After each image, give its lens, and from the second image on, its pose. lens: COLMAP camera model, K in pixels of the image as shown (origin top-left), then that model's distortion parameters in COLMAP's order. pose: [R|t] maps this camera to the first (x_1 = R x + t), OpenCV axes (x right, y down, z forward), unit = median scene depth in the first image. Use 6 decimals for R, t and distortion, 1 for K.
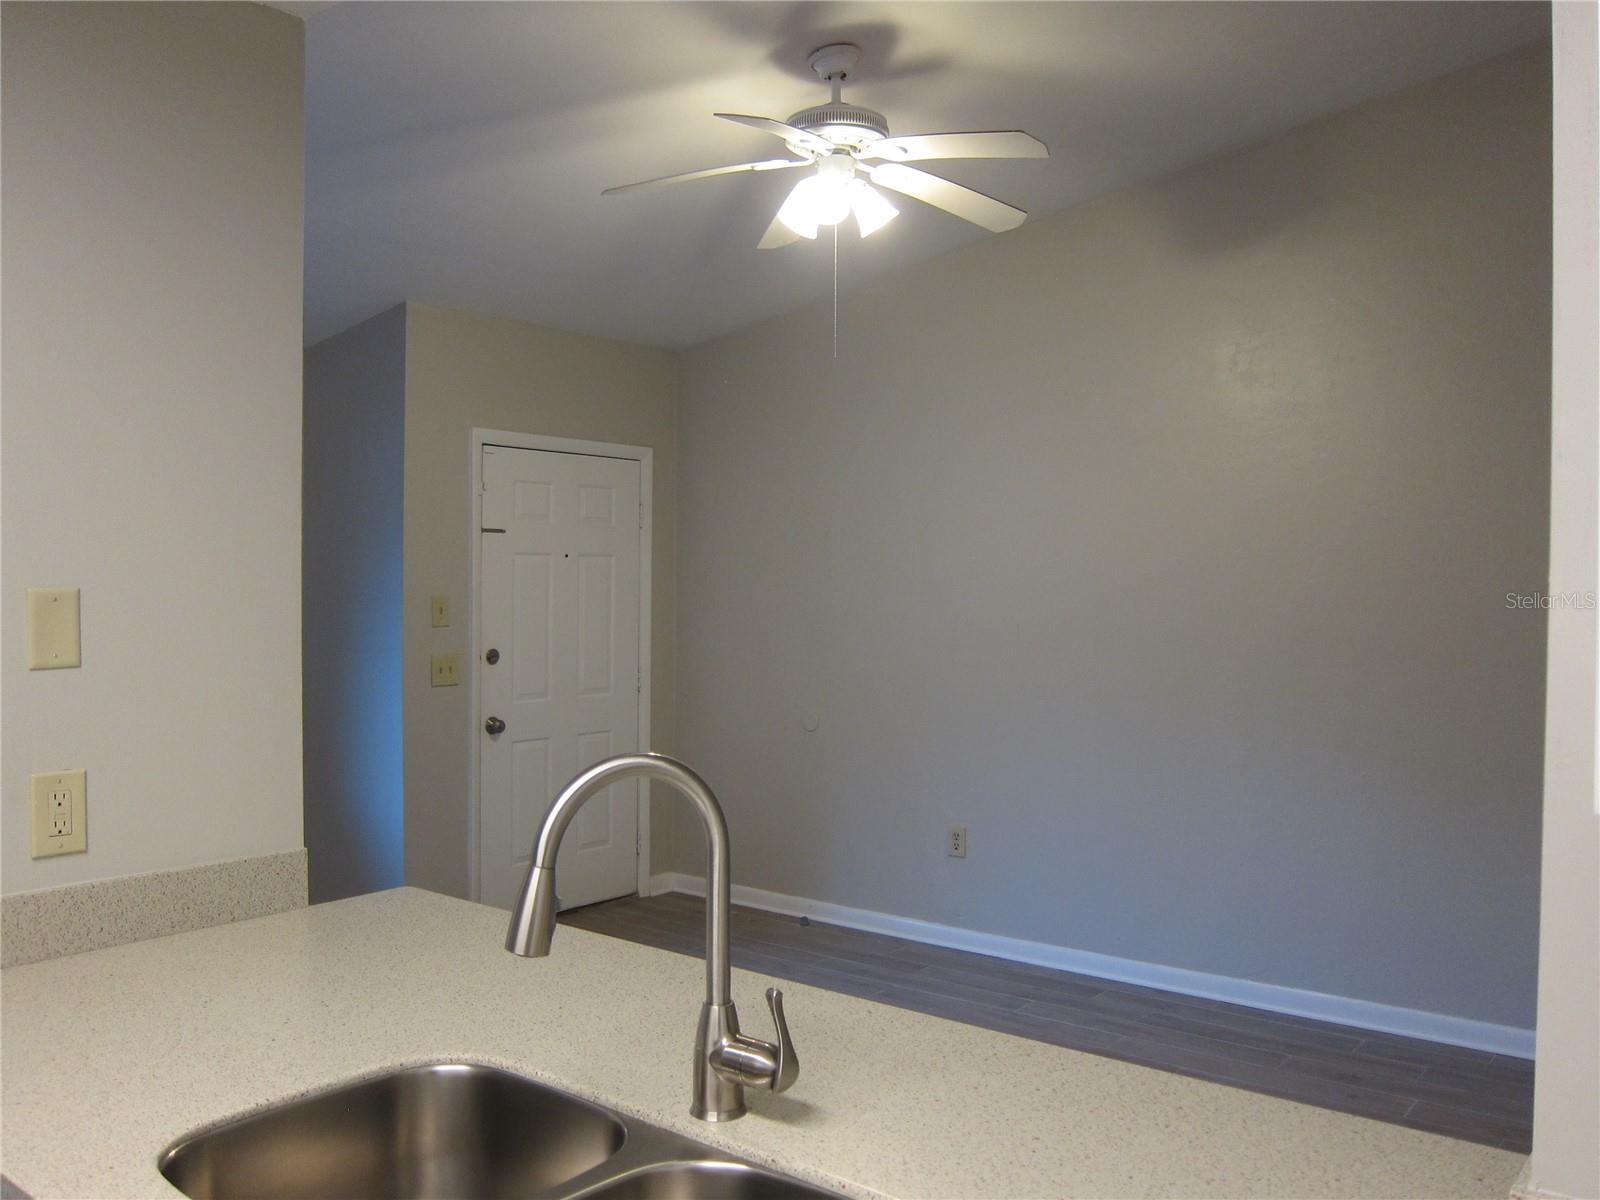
lens RADIAL K [[1326.9, 0, 800.0], [0, 1326.9, 600.0], [0, 0, 1]] dist [-0.066447, 0.013236]
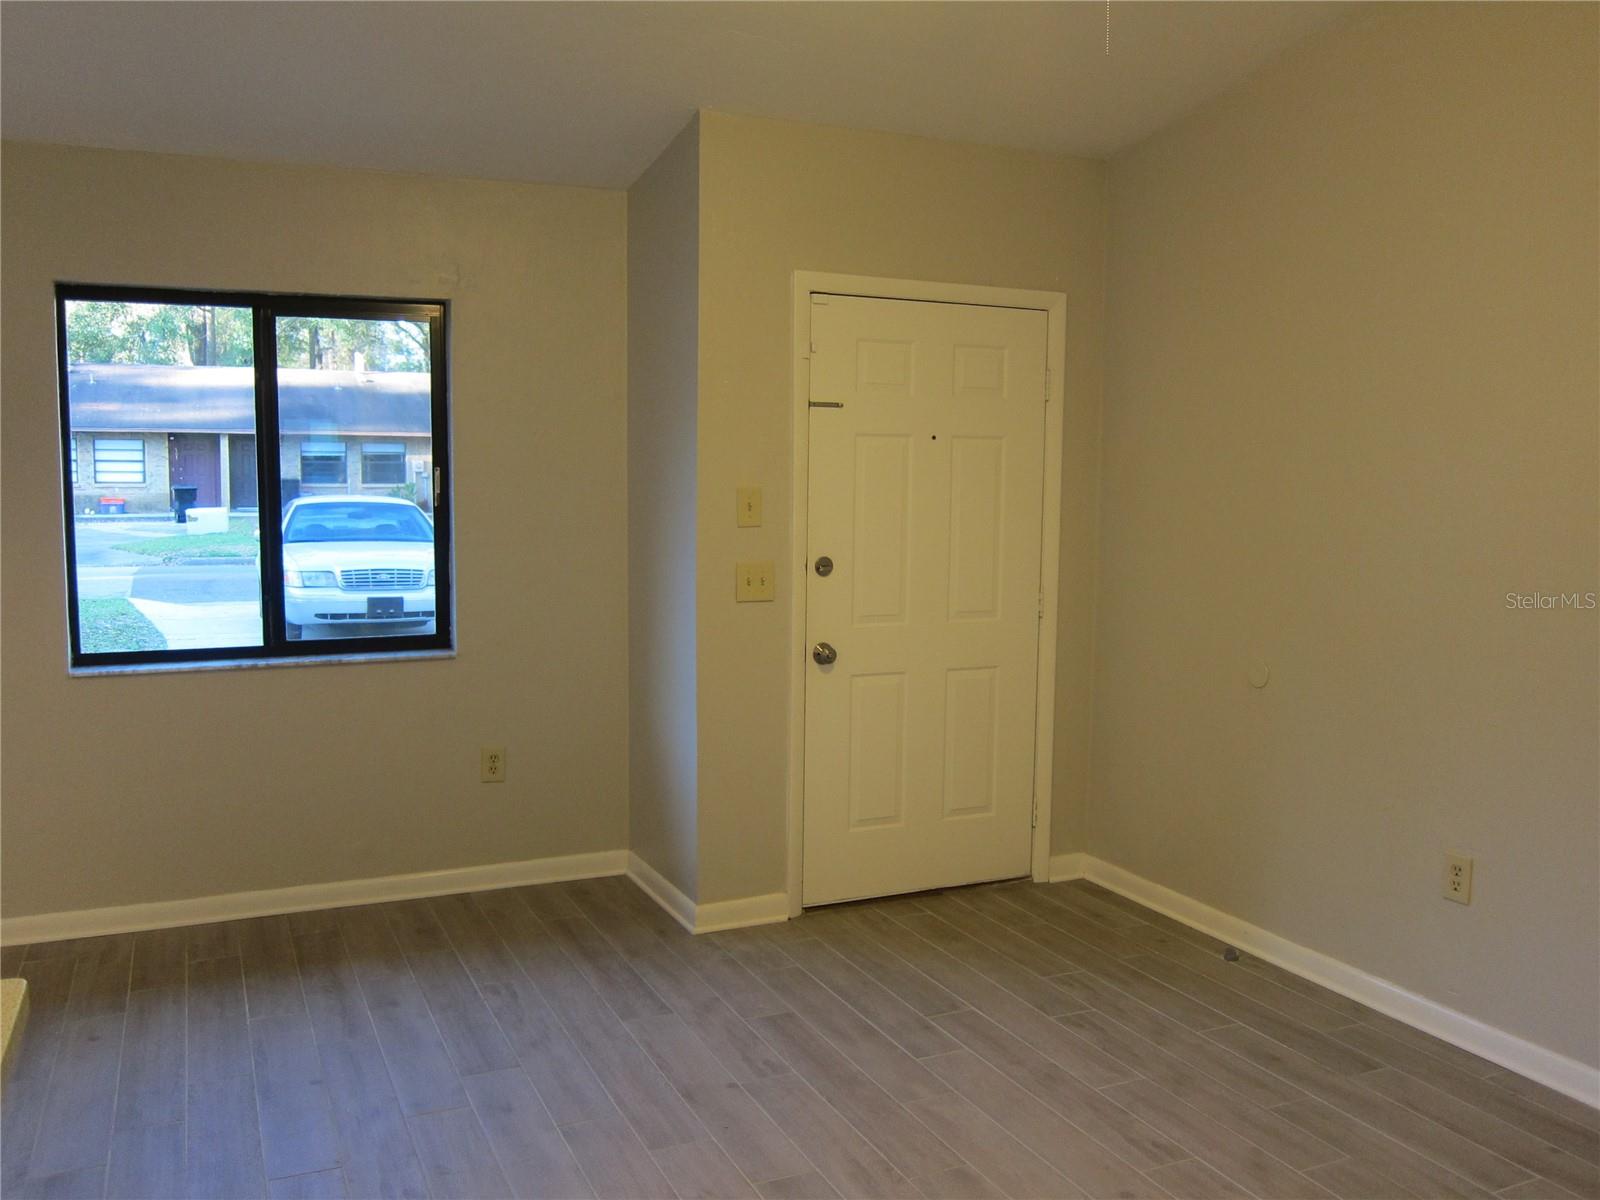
lens RADIAL K [[1326.9, 0, 800.0], [0, 1326.9, 600.0], [0, 0, 1]] dist [-0.066447, 0.013236]
pose [[0.889871, 0.045520, -0.453936, 0.112923], [-0.011103, 0.996876, 0.078197, 0.001312], [0.456078, -0.064545, 0.887596, 0.293799]]
